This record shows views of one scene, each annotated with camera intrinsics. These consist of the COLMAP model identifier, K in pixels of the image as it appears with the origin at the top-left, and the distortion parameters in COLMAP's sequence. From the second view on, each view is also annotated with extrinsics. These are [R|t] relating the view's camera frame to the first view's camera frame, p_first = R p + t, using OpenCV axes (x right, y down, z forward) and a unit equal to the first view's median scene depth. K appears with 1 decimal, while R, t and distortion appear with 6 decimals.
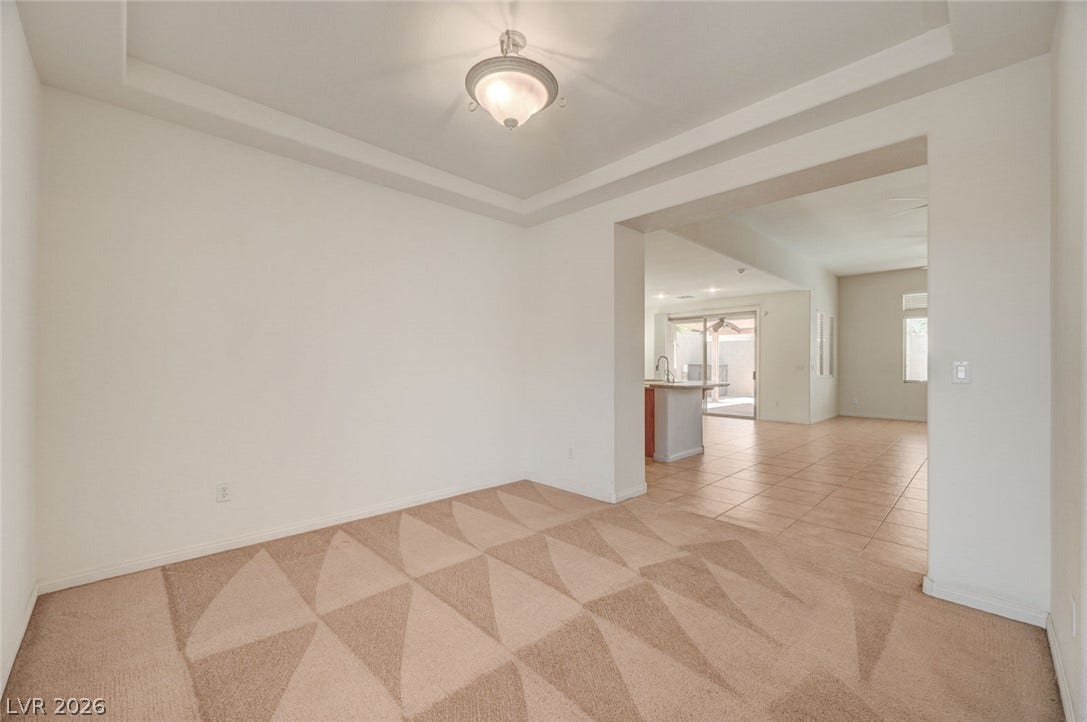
lens RADIAL K [[432.9, 0, 539.8], [0, 432.9, 361.7], [0, 0, 1]] dist [0.003228, 0.000120]
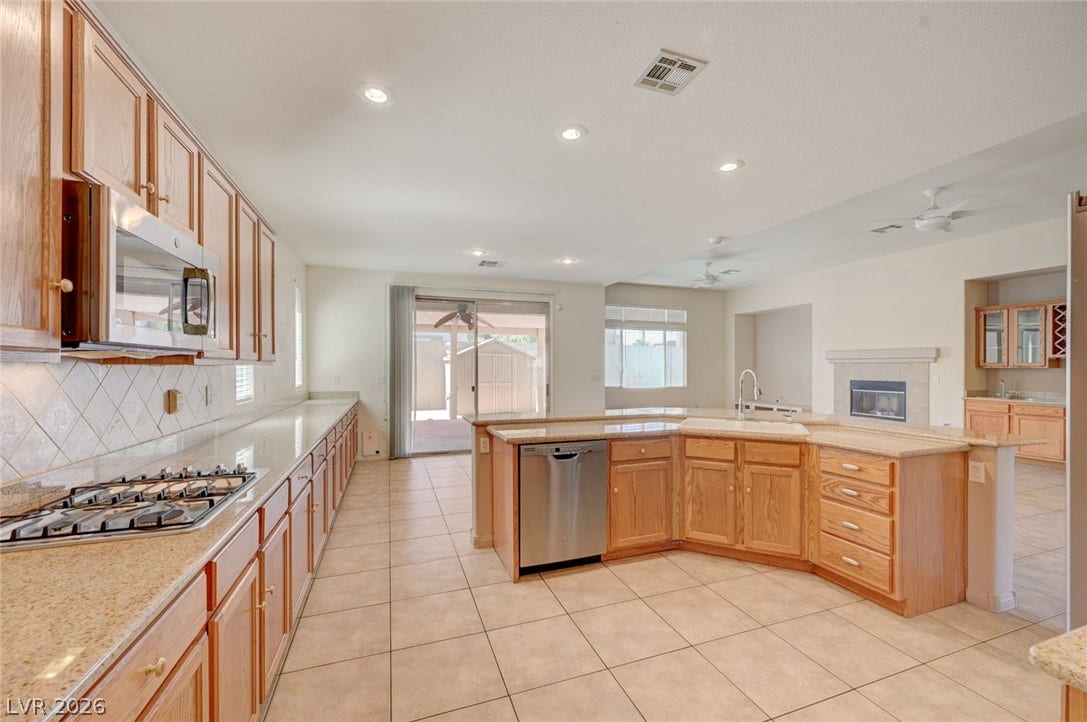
lens RADIAL K [[432.9, 0, 547.0], [0, 432.9, 361.0], [0, 0, 1]] dist [0.003228, 0.000120]
pose [[0.417424, 0.004079, 0.908702, -0.160957], [-0.005164, 0.999984, -0.002116, -0.014547], [-0.908697, -0.003809, 0.417439, 0.625144]]
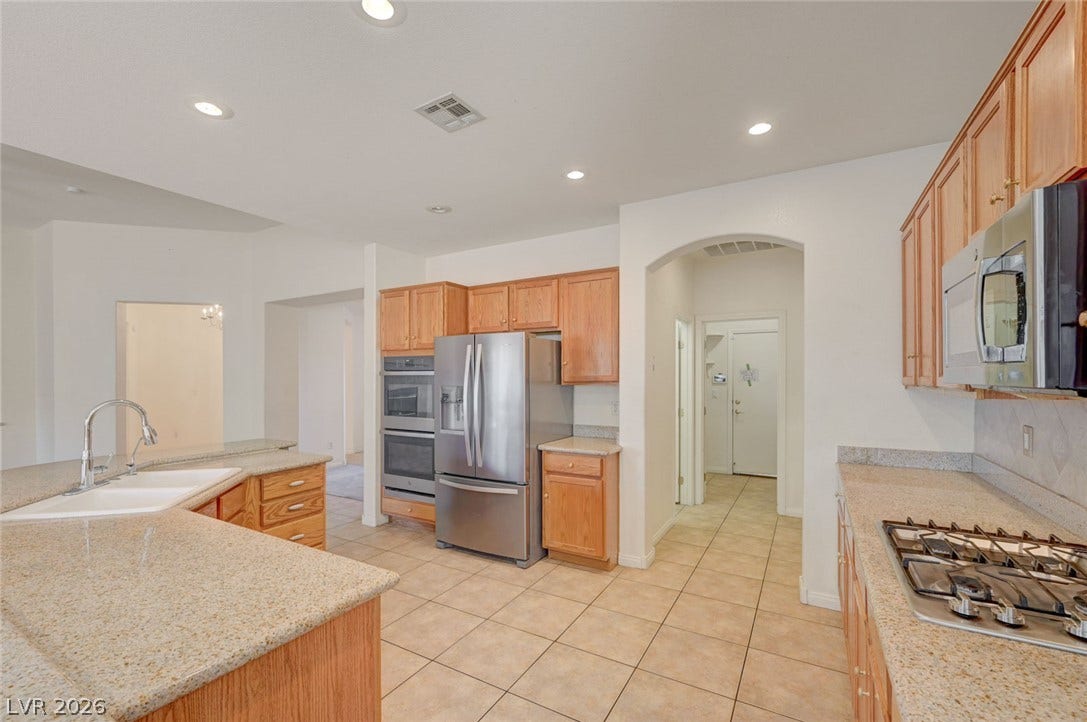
lens RADIAL K [[471.3, 0, 550.2], [0, 471.3, 370.6], [0, 0, 1]] dist [-0.013266, 0.002985]
pose [[-0.960543, 0.003815, -0.278104, 0.056183], [0.005277, 0.999976, -0.004507, -0.022225], [0.278080, -0.005797, -0.960540, 0.878914]]
